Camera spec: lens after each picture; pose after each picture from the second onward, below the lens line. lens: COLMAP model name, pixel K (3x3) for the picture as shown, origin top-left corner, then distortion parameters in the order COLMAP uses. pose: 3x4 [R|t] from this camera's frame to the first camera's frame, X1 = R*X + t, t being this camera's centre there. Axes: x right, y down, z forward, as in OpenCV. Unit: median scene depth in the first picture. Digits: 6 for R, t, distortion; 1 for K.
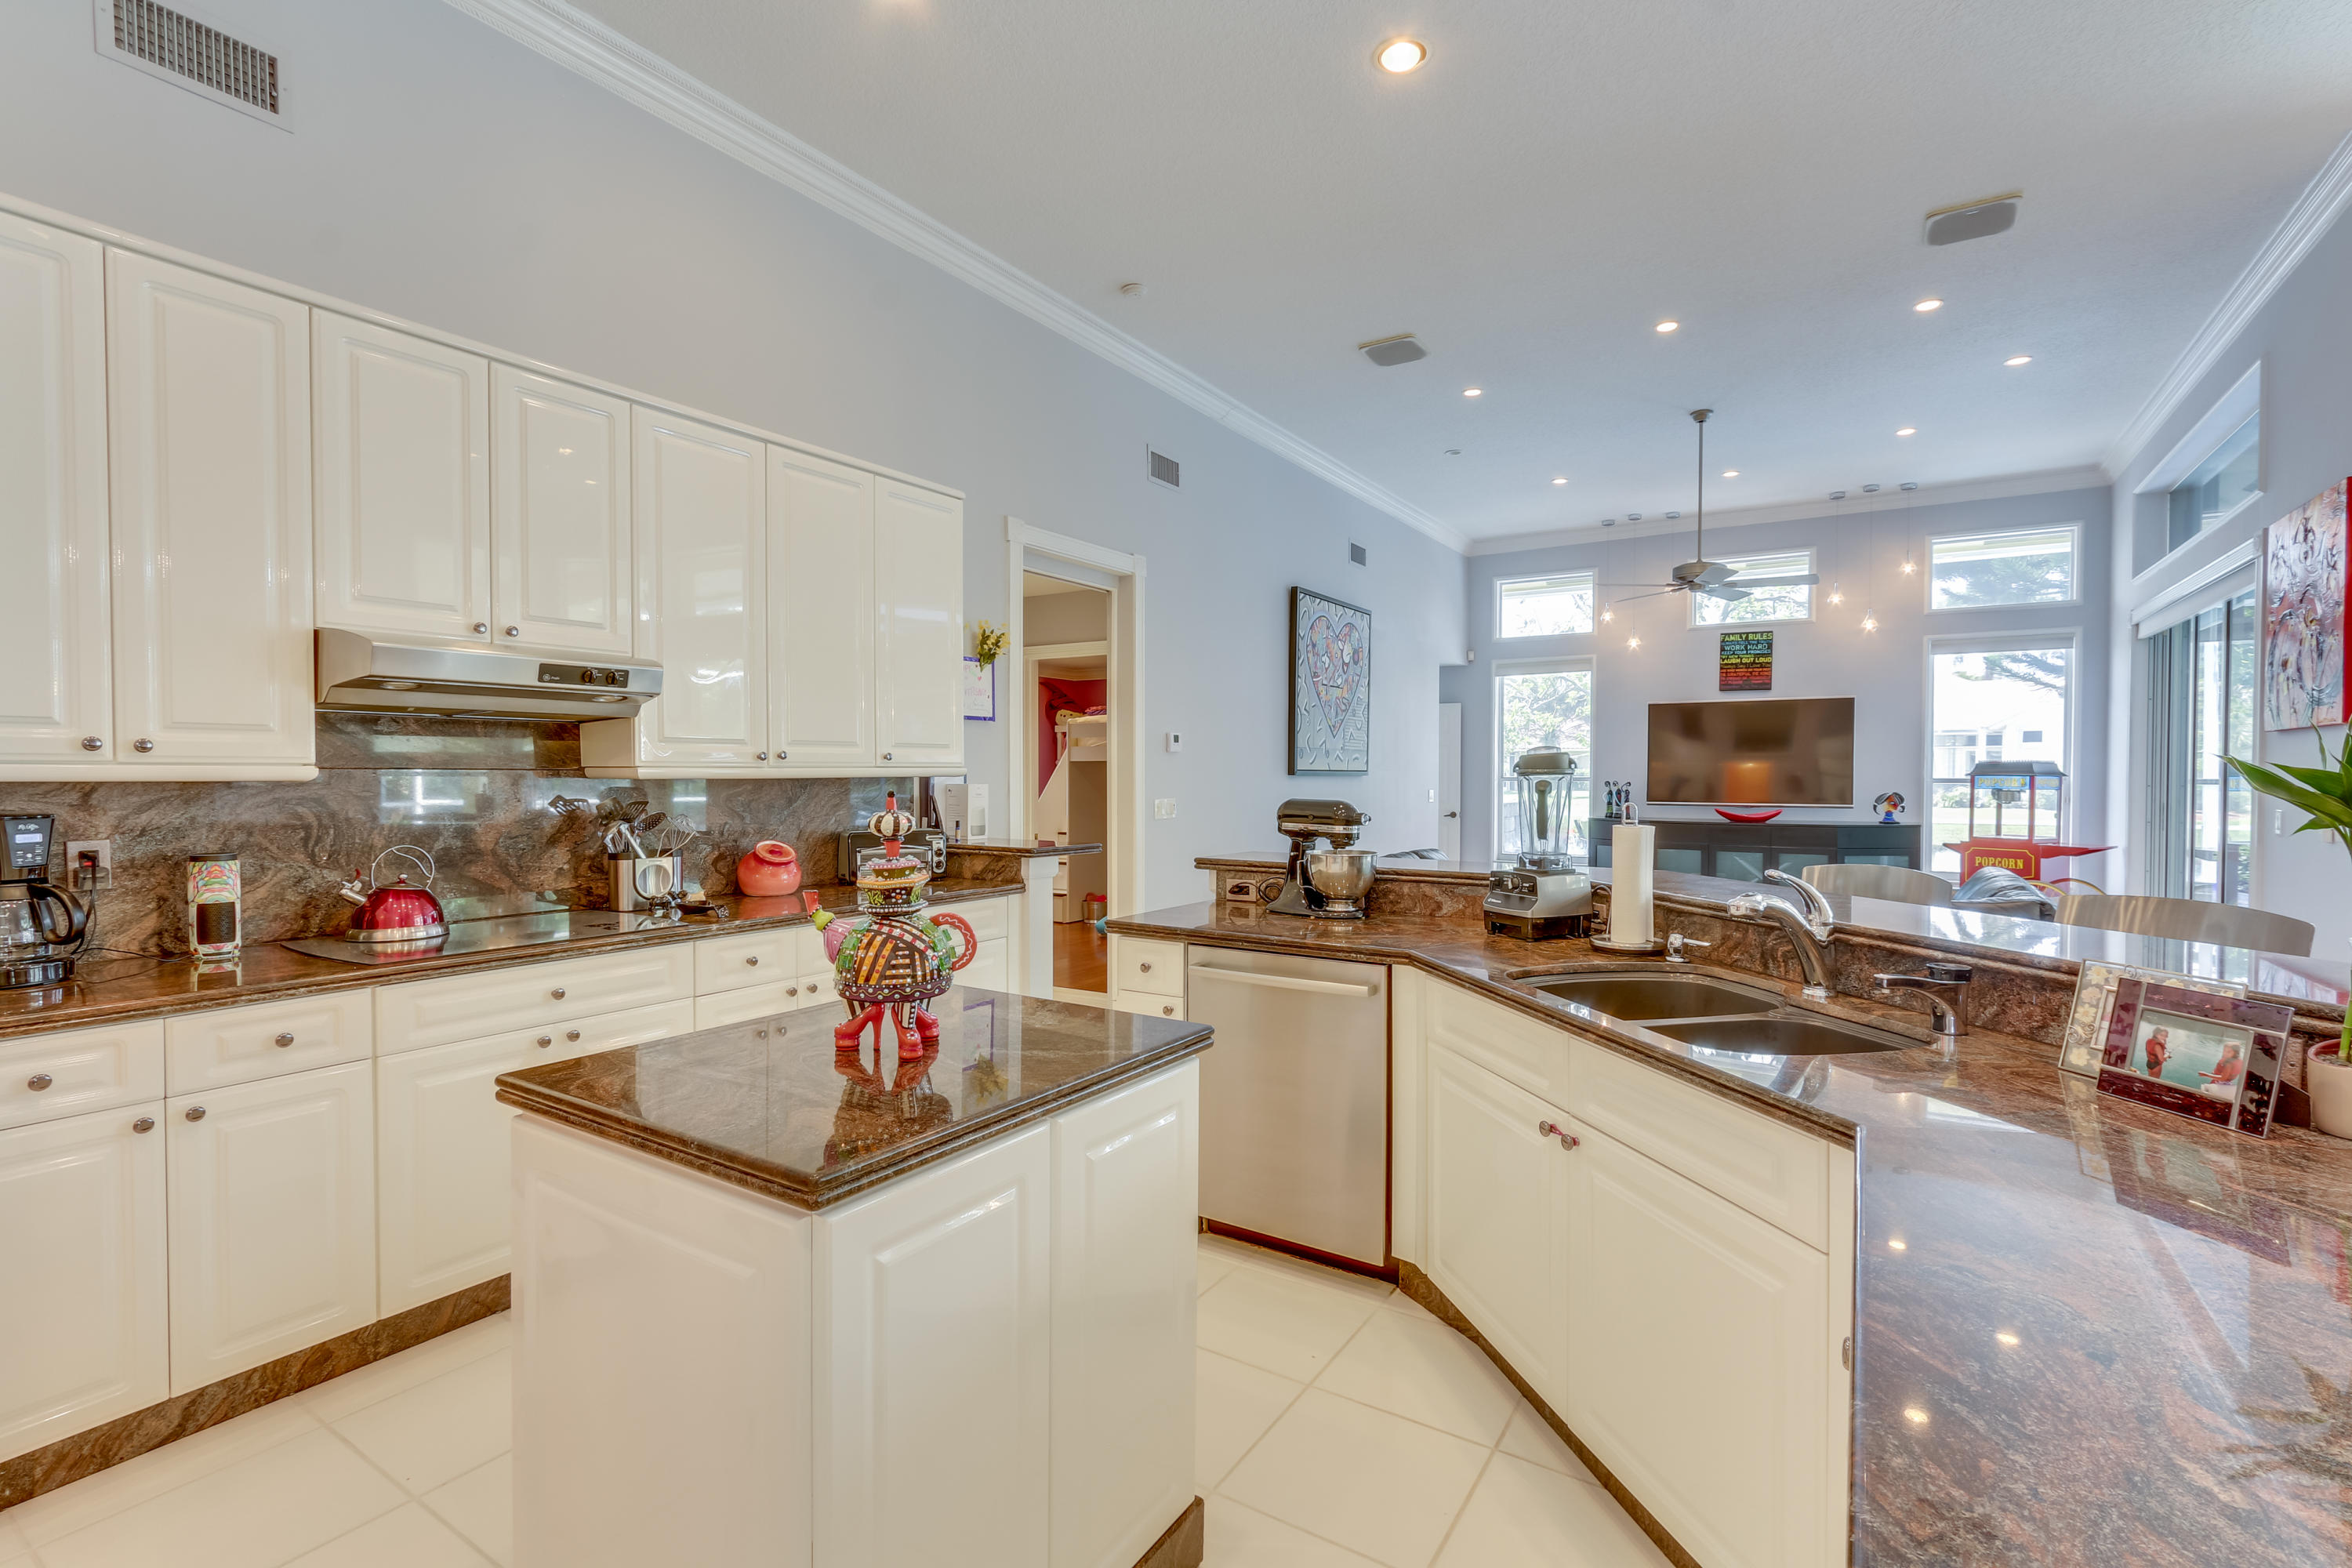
lens RADIAL K [[1063.5, 0, 1183.5], [0, 1063.5, 795.5], [0, 0, 1]] dist [-0.001907, 0.000096]
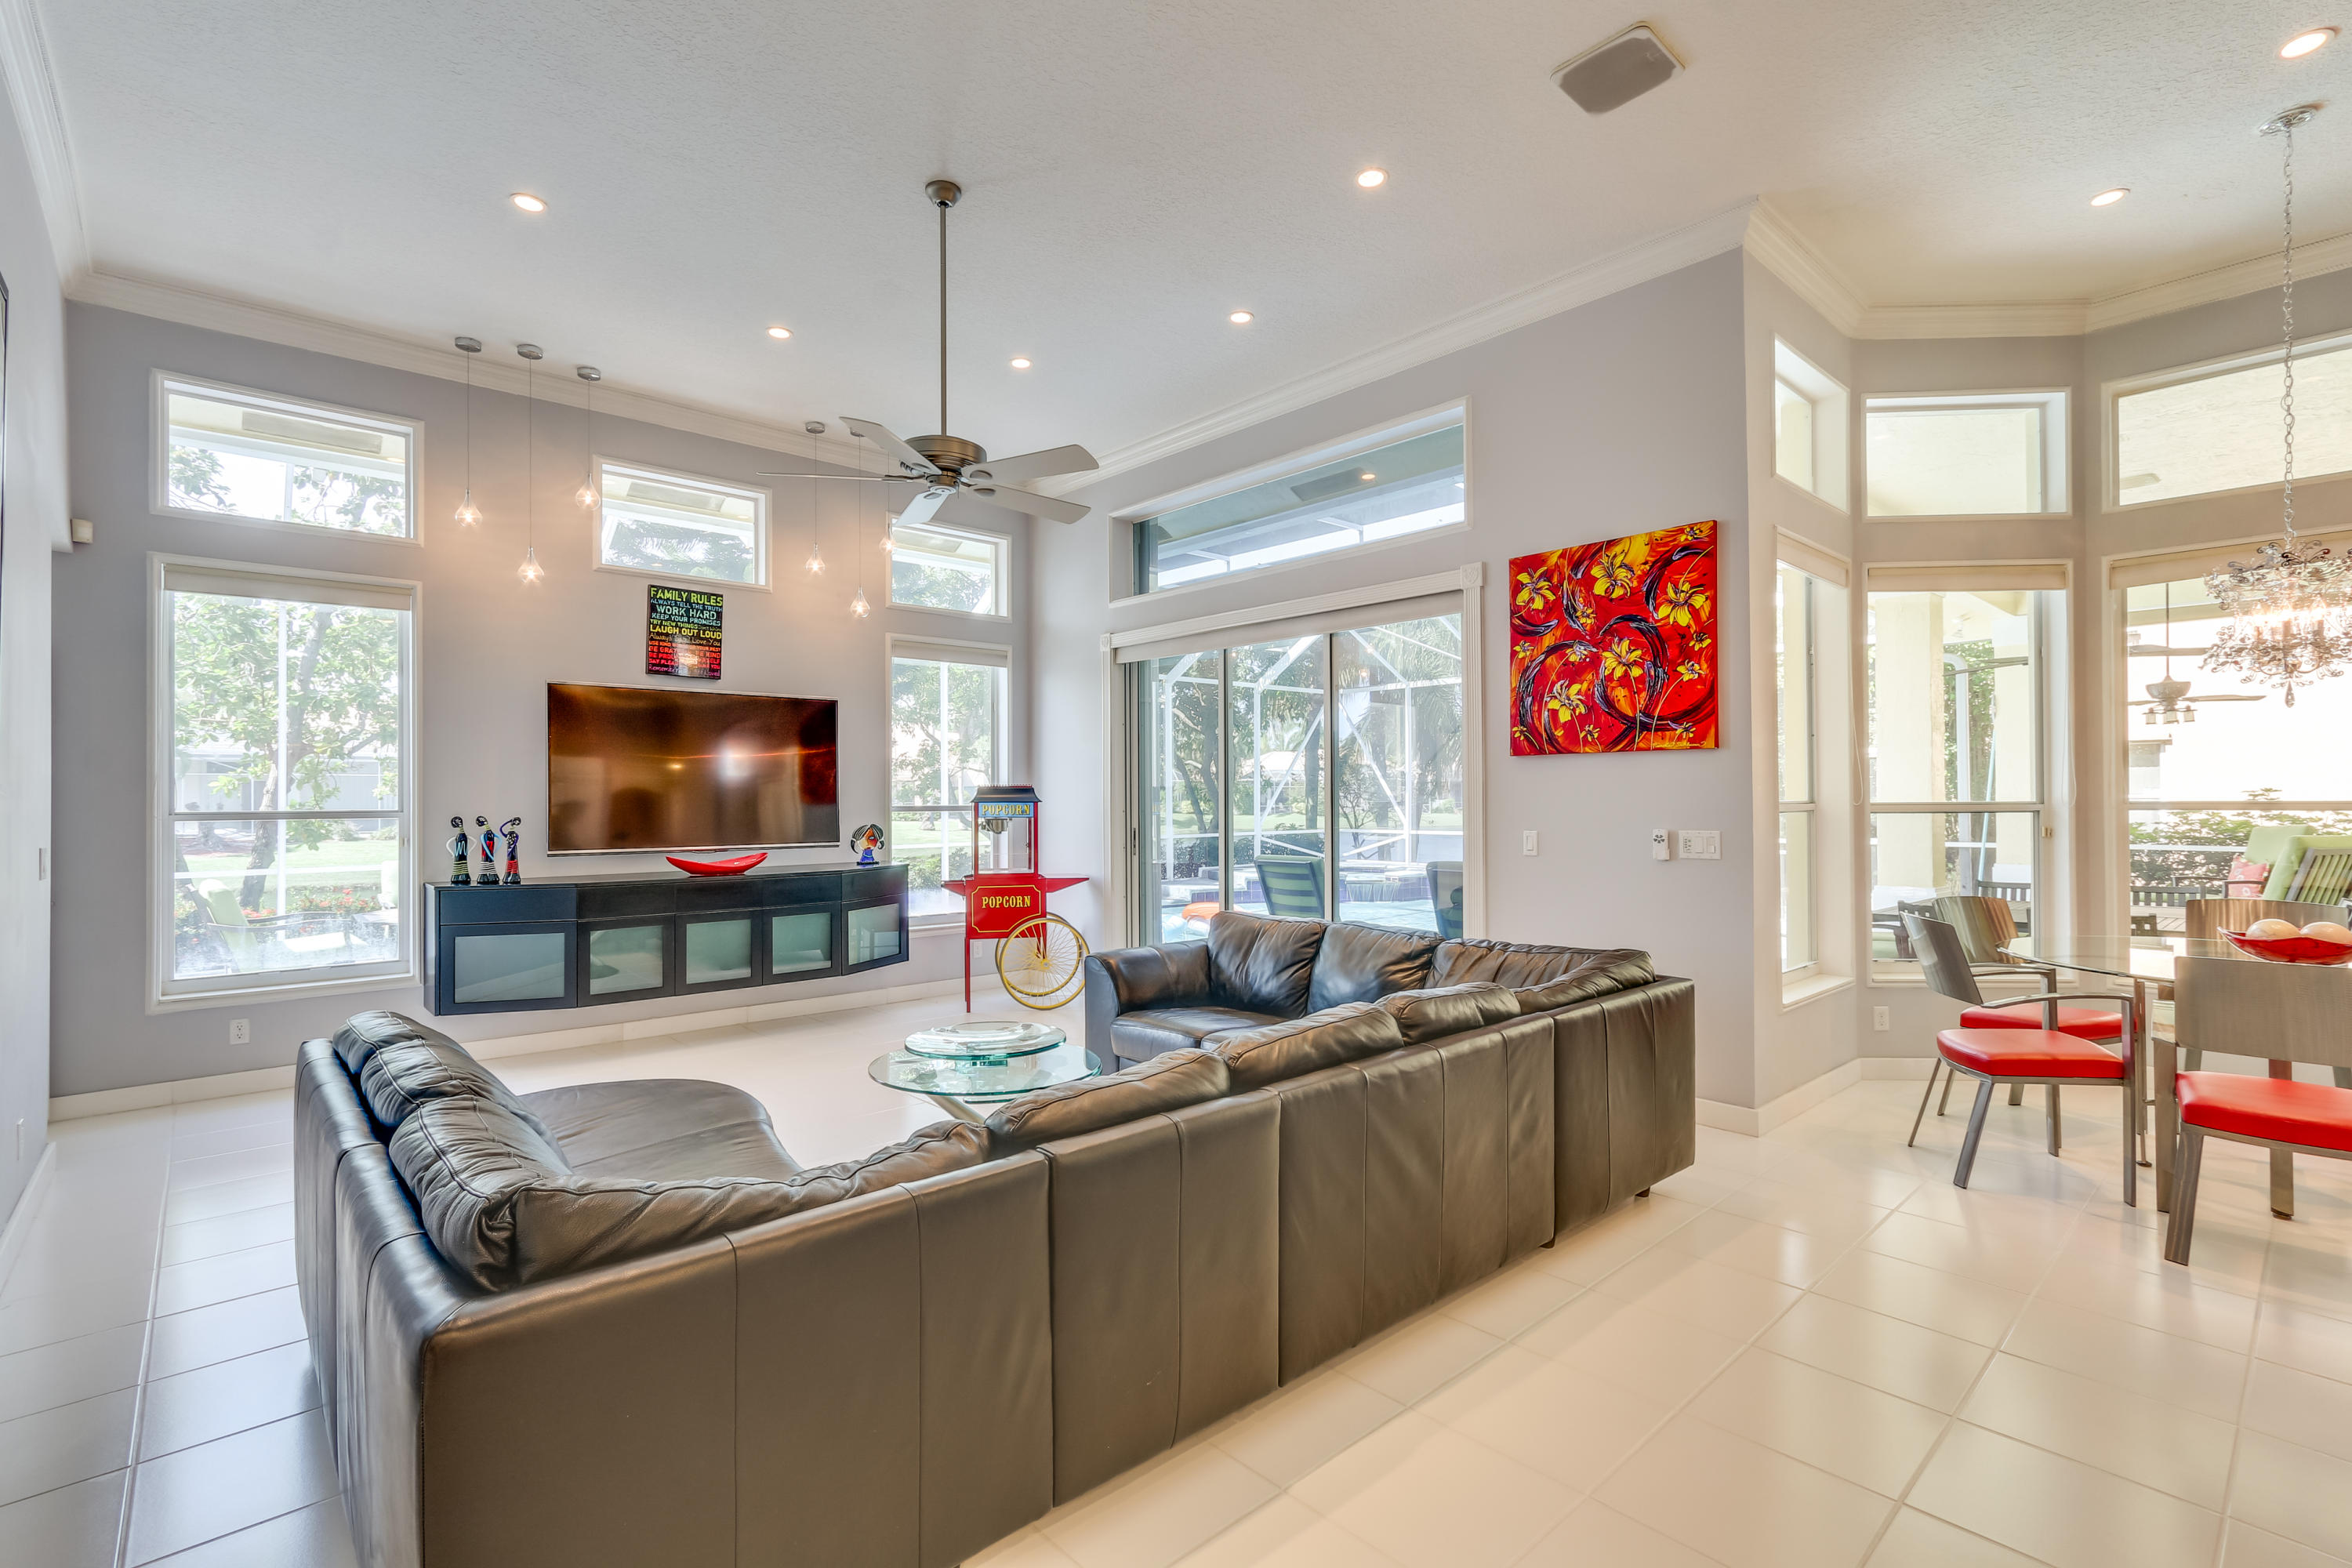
lens RADIAL K [[1061.2, 0, 1182.7], [0, 1061.2, 792.8], [0, 0, 1]] dist [0.001368, 0.000712]
pose [[0.256308, 0.003599, 0.966588, -0.037394], [0.026407, 0.999594, -0.010724, -0.012047], [-0.966234, 0.028273, 0.256109, 0.583924]]
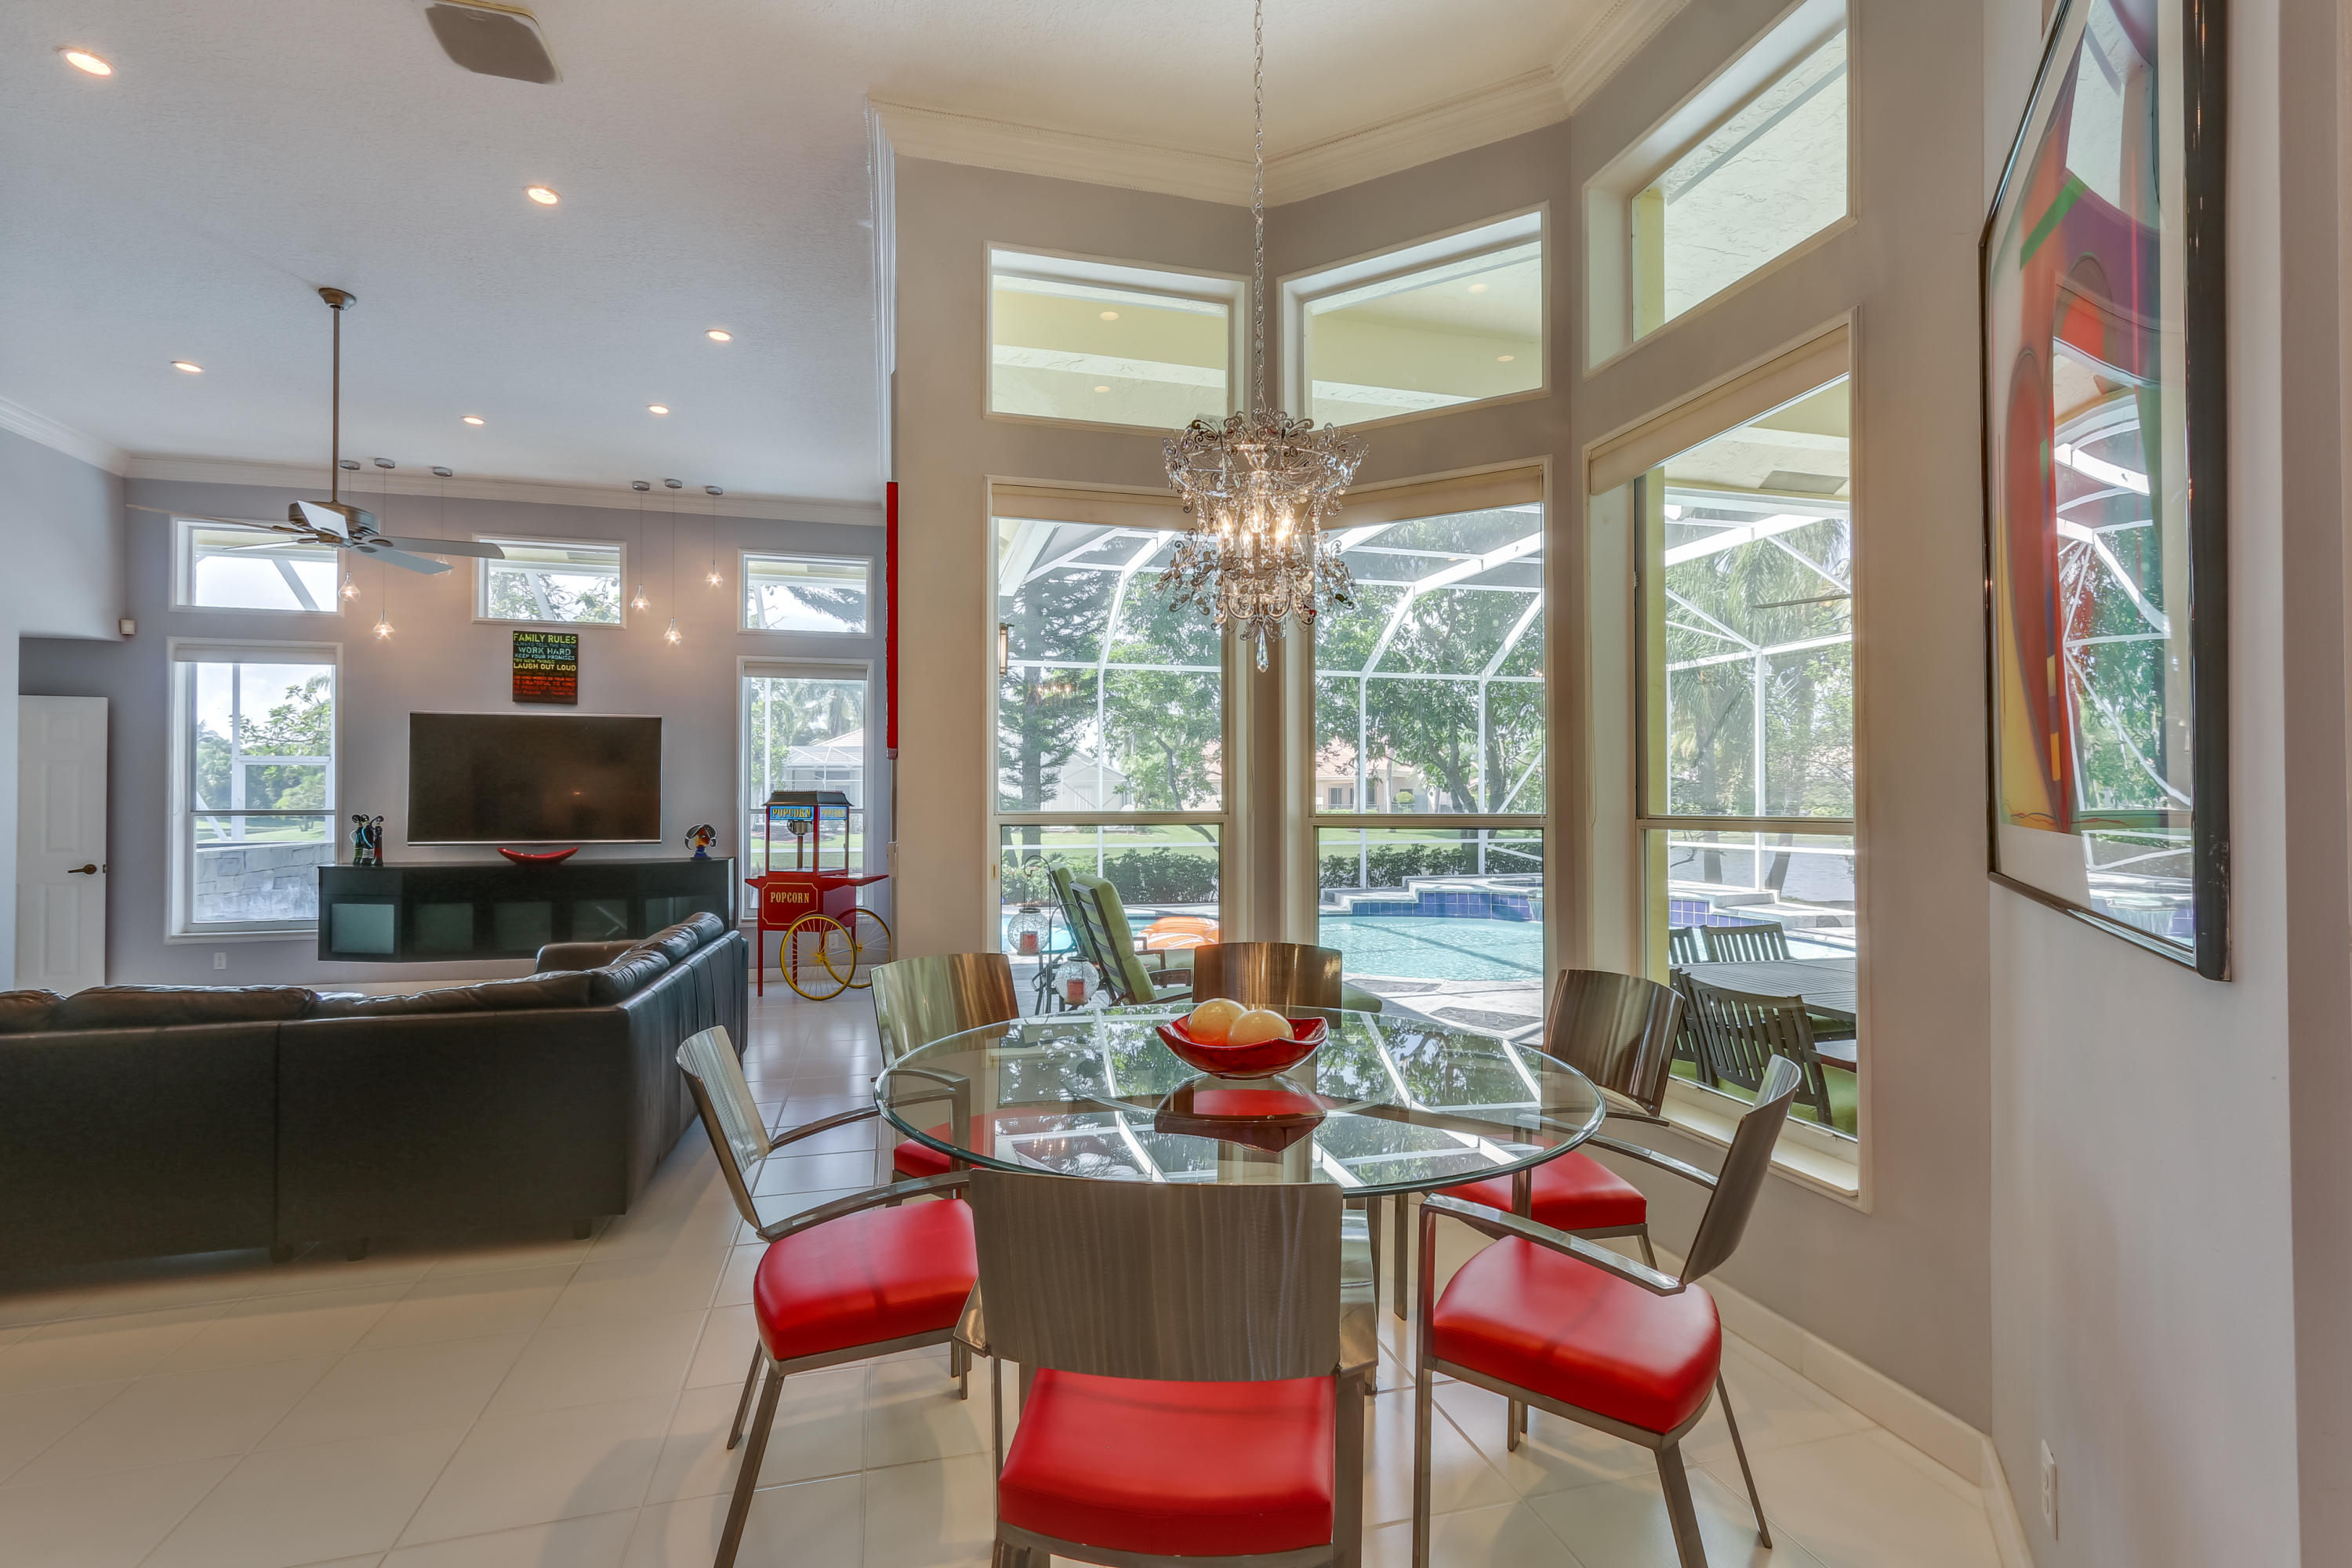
lens RADIAL K [[1061.2, 0, 1182.7], [0, 1061.2, 792.8], [0, 0, 1]] dist [0.001368, 0.000712]
pose [[0.668988, 0.005623, 0.743252, 0.273266], [0.017027, 0.999593, -0.022888, -0.002493], [-0.743078, 0.027967, 0.668620, 0.094175]]
